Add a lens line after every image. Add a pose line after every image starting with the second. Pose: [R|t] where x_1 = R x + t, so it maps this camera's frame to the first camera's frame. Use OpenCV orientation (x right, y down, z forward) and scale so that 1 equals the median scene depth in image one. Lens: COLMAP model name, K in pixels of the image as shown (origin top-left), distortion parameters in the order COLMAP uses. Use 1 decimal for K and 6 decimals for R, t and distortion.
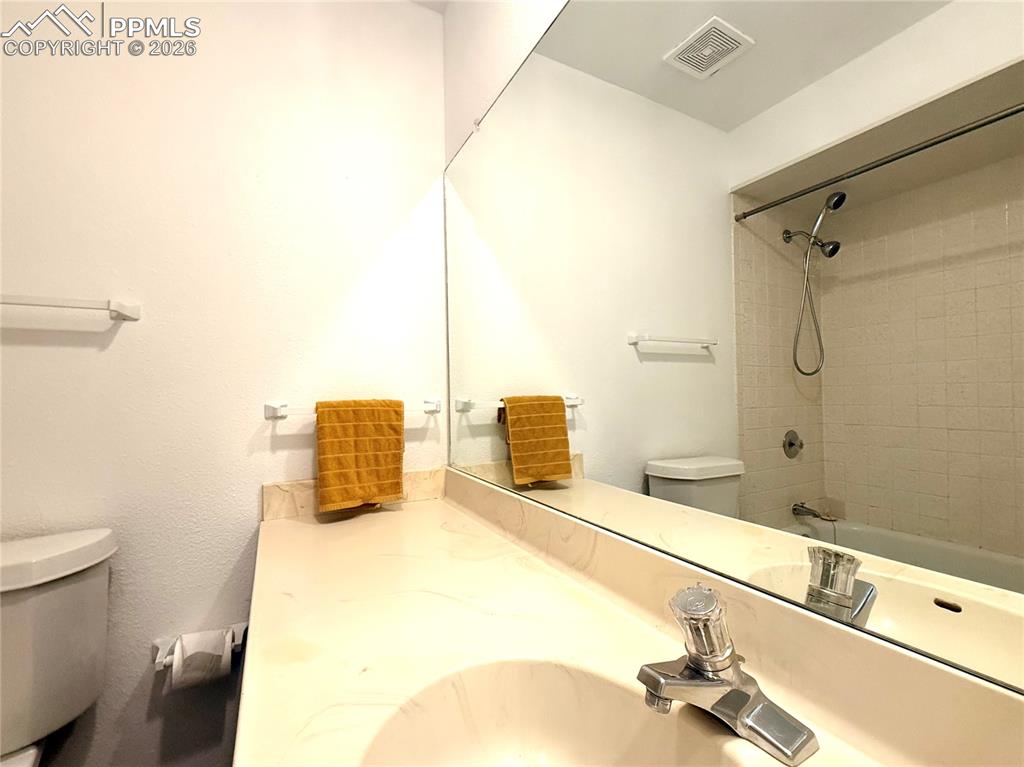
lens RADIAL K [[412.3, 0, 515.1], [0, 412.3, 388.3], [0, 0, 1]] dist [0.000337, -0.000090]
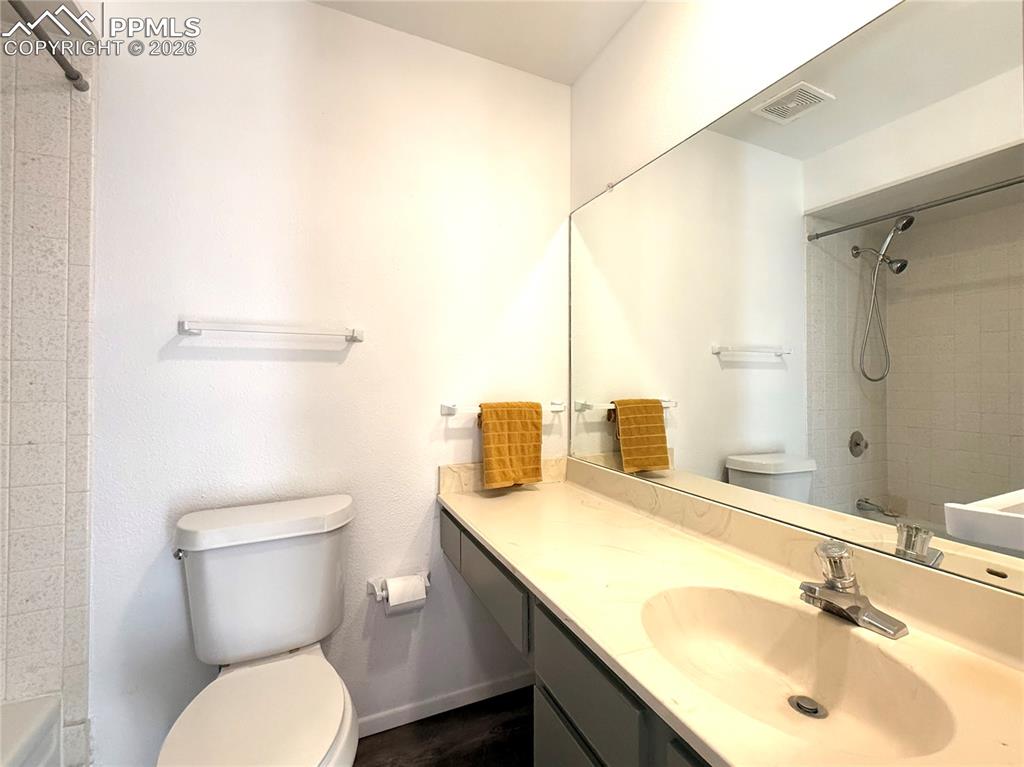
lens RADIAL K [[426.9, 0, 511.6], [0, 426.9, 369.4], [0, 0, 1]] dist [-0.000224, -0.000132]
pose [[0.997710, 0.020448, -0.064478, -0.255846], [-0.020606, 0.999786, -0.001791, -0.061916], [0.064428, 0.003116, 0.997918, -0.275689]]
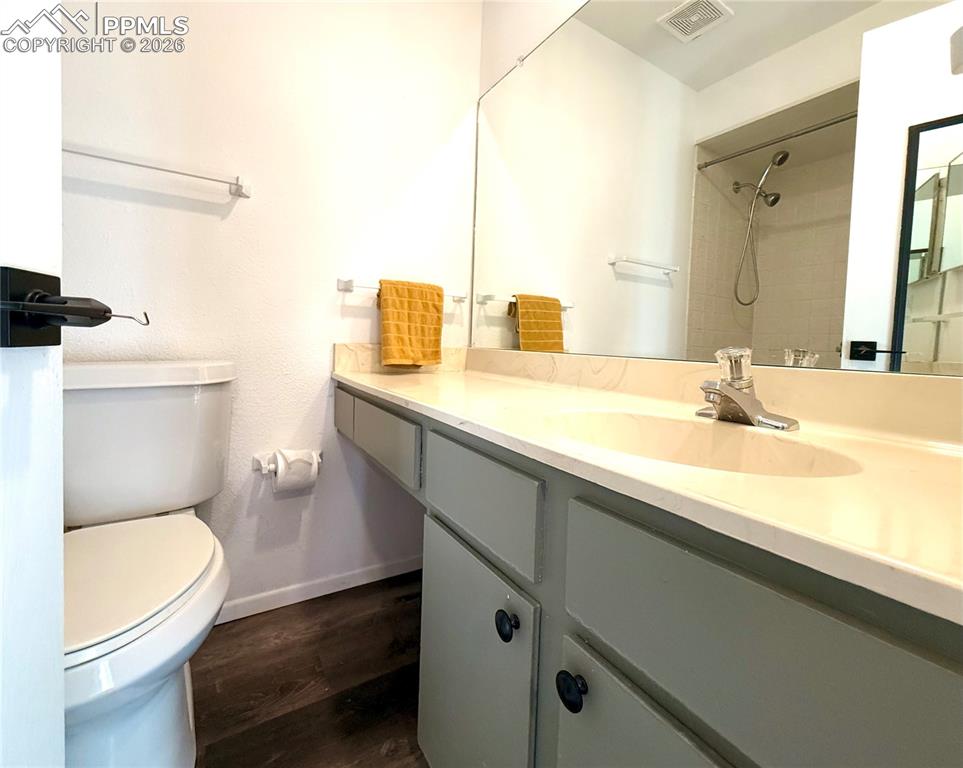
lens RADIAL K [[396.4, 0, 463.4], [0, 396.4, 358.2], [0, 0, 1]] dist [0.000442, -0.000176]
pose [[0.997385, 0.050761, 0.051450, -0.238644], [-0.052953, 0.997706, 0.042165, 0.174911], [-0.049192, -0.044780, 0.997785, -0.179863]]
